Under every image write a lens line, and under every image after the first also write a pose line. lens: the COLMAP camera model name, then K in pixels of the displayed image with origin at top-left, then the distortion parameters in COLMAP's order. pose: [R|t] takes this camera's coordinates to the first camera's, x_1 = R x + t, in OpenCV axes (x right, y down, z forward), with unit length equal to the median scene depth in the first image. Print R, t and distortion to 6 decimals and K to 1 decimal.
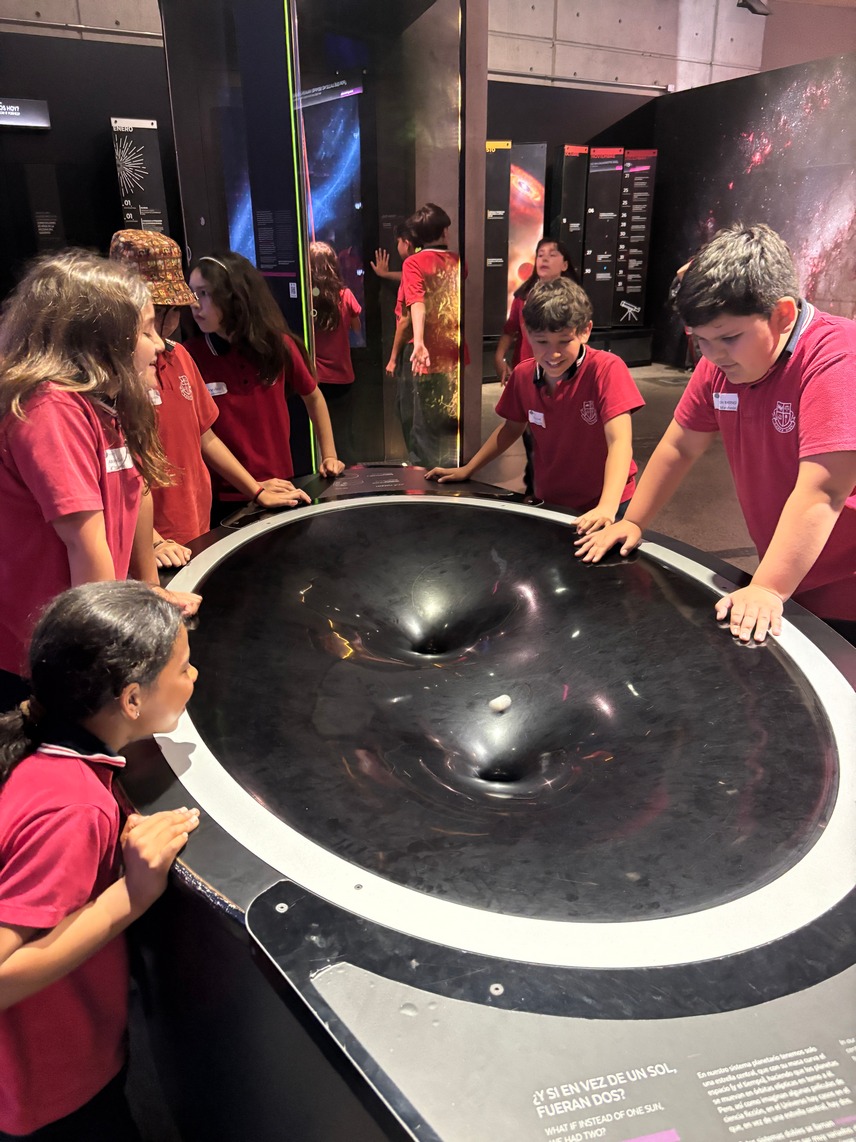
lens RADIAL K [[885.4, 0, 428.0], [0, 885.4, 571.0], [0, 0, 1]] dist [0.039570, -0.002166]
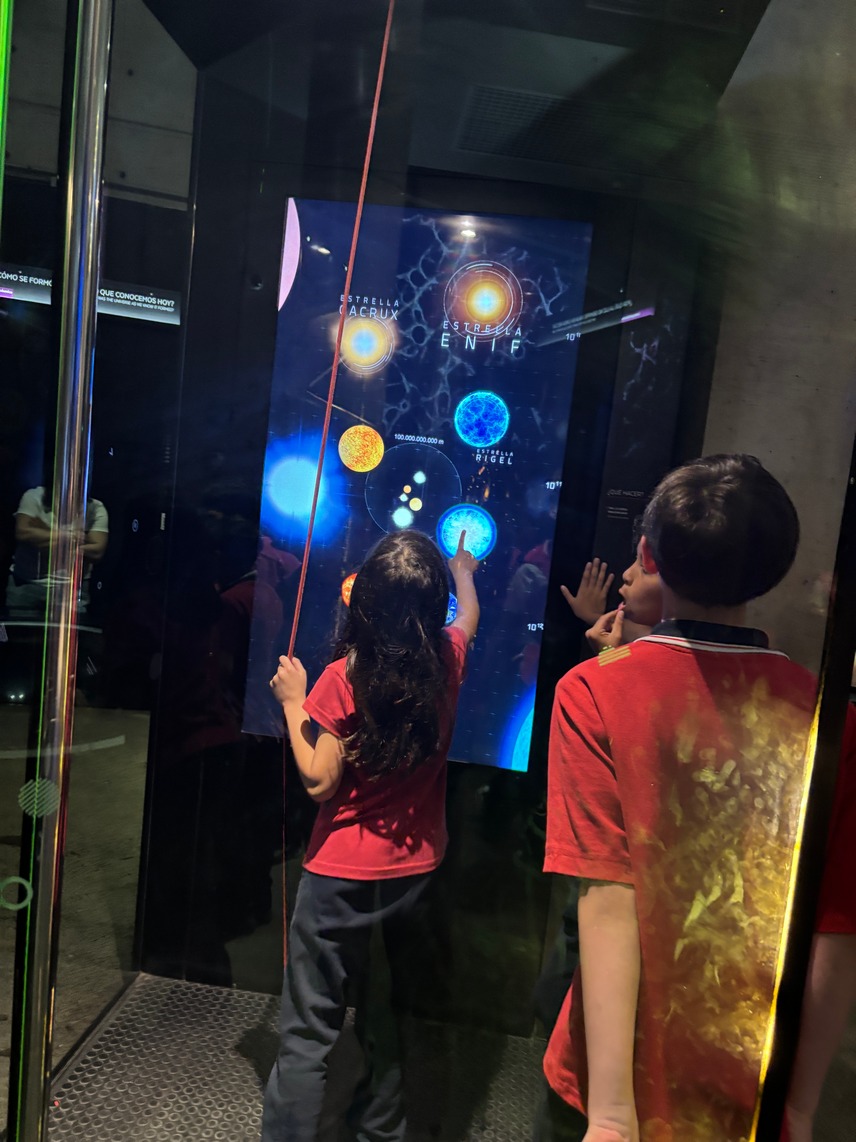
lens RADIAL K [[885.4, 0, 428.0], [0, 885.4, 571.0], [0, 0, 1]] dist [0.039570, -0.002166]
pose [[0.937204, 0.148025, -0.315812, 0.009892], [-0.228429, 0.944756, -0.235066, -0.305507], [0.263570, 0.292445, 0.919242, 0.753159]]
